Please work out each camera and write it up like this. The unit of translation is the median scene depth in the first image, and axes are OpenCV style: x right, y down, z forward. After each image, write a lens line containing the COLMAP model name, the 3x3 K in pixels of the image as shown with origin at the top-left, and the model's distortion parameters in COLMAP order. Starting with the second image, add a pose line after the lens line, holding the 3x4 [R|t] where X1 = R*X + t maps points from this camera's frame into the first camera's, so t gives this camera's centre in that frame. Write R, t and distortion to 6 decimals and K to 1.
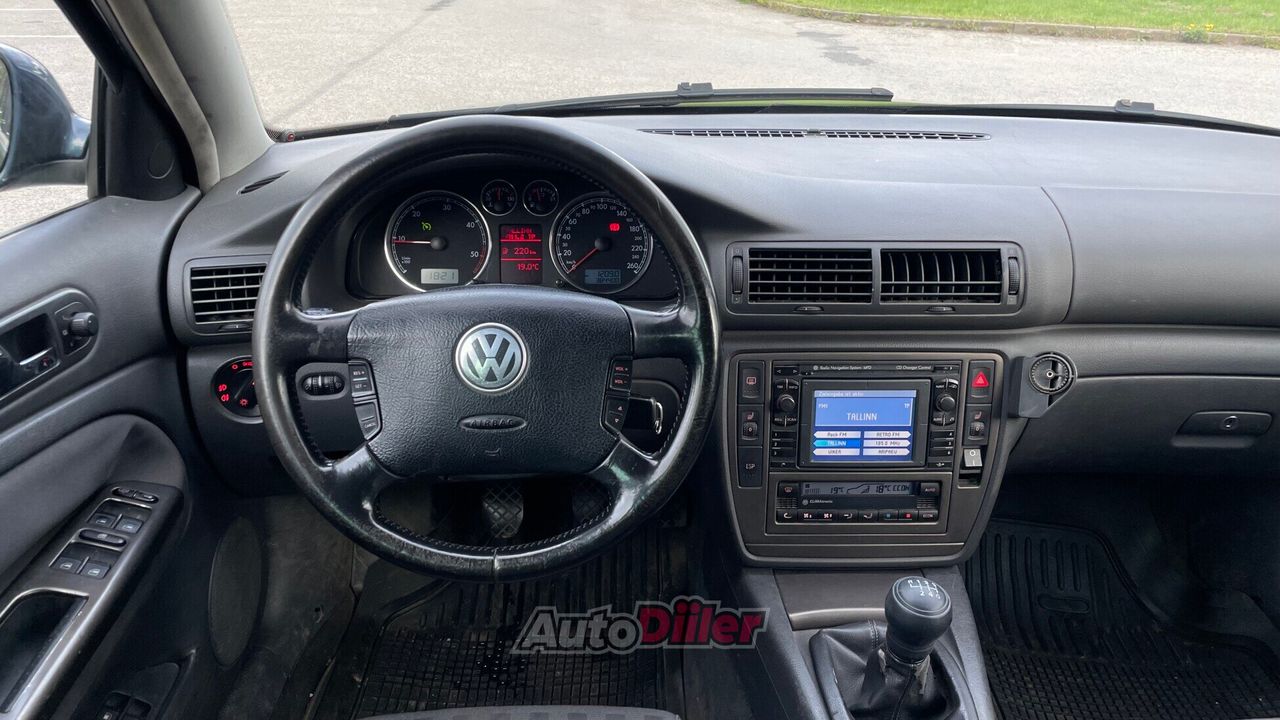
lens RADIAL K [[962.5, 0, 640.0], [0, 962.5, 360.0], [0, 0, 1]] dist [0.078464, -0.088824]
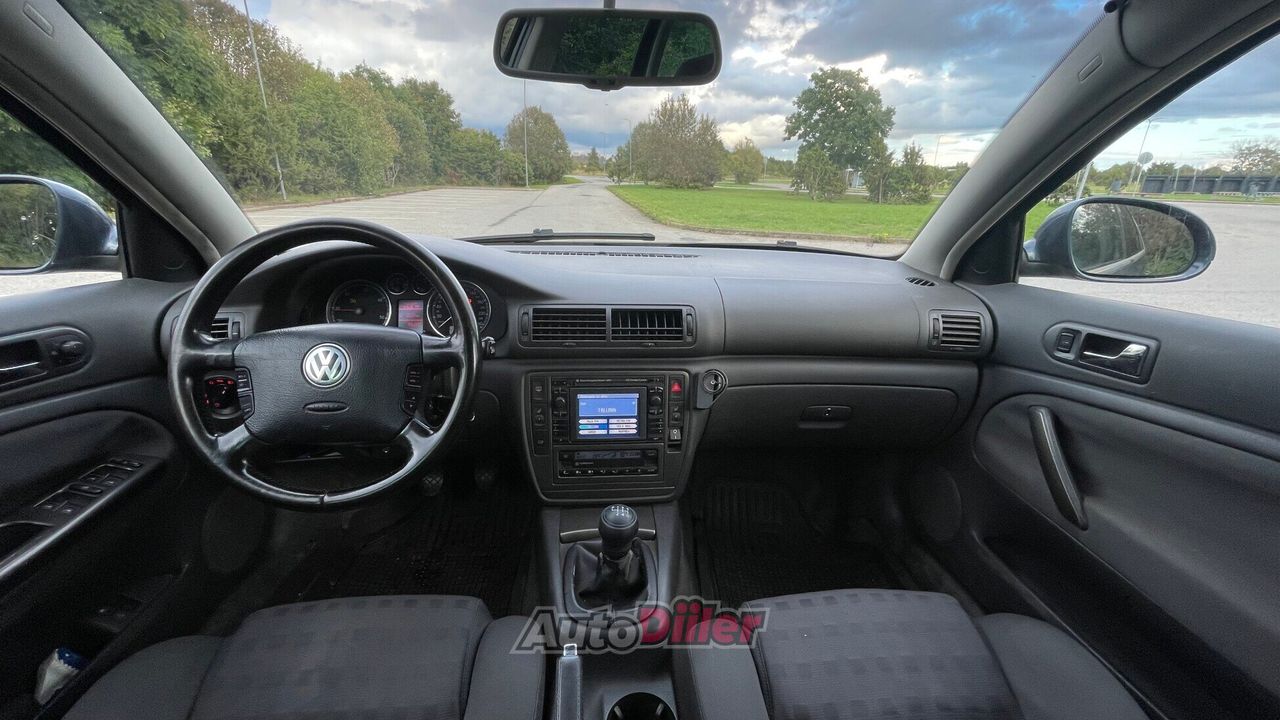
lens RADIAL K [[514.6, 0, 633.5], [0, 514.6, 354.8], [0, 0, 1]] dist [-0.001557, -0.000174]
pose [[0.998647, -0.007688, 0.051439, 0.230269], [0.012969, 0.994585, -0.103116, 0.055770], [-0.050368, 0.103644, 0.993338, 0.108783]]
